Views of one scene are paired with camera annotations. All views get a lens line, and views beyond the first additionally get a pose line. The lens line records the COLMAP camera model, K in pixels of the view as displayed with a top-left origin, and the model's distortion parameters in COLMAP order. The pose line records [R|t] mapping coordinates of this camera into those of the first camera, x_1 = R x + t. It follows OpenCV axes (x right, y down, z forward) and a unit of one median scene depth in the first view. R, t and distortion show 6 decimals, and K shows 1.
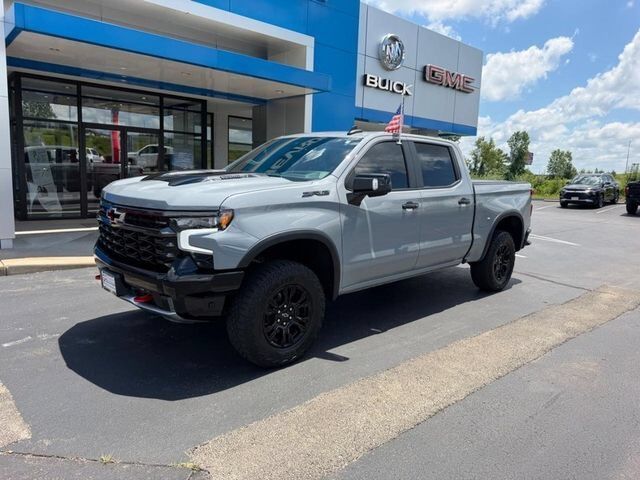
lens RADIAL K [[454.9, 0, 322.9], [0, 454.9, 231.9], [0, 0, 1]] dist [-0.000205, -0.001572]
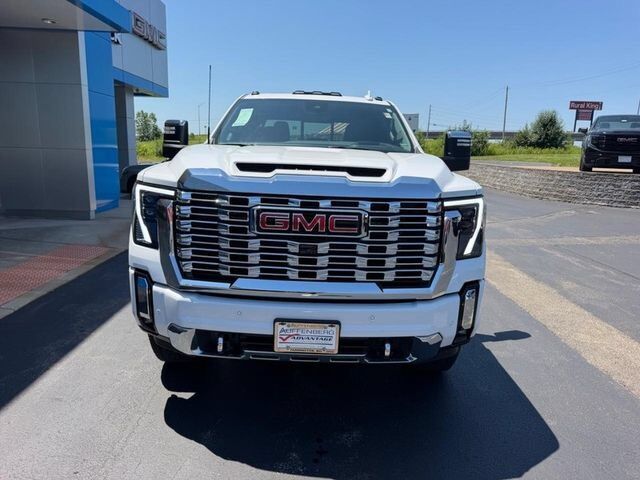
lens RADIAL K [[454.9, 0, 322.9], [0, 454.9, 231.9], [0, 0, 1]] dist [-0.000205, -0.001572]
pose [[0.660507, -0.147413, 0.736207, -0.887909], [0.084417, 0.988900, 0.122274, -0.104944], [-0.746059, -0.018614, 0.665619, 0.569819]]
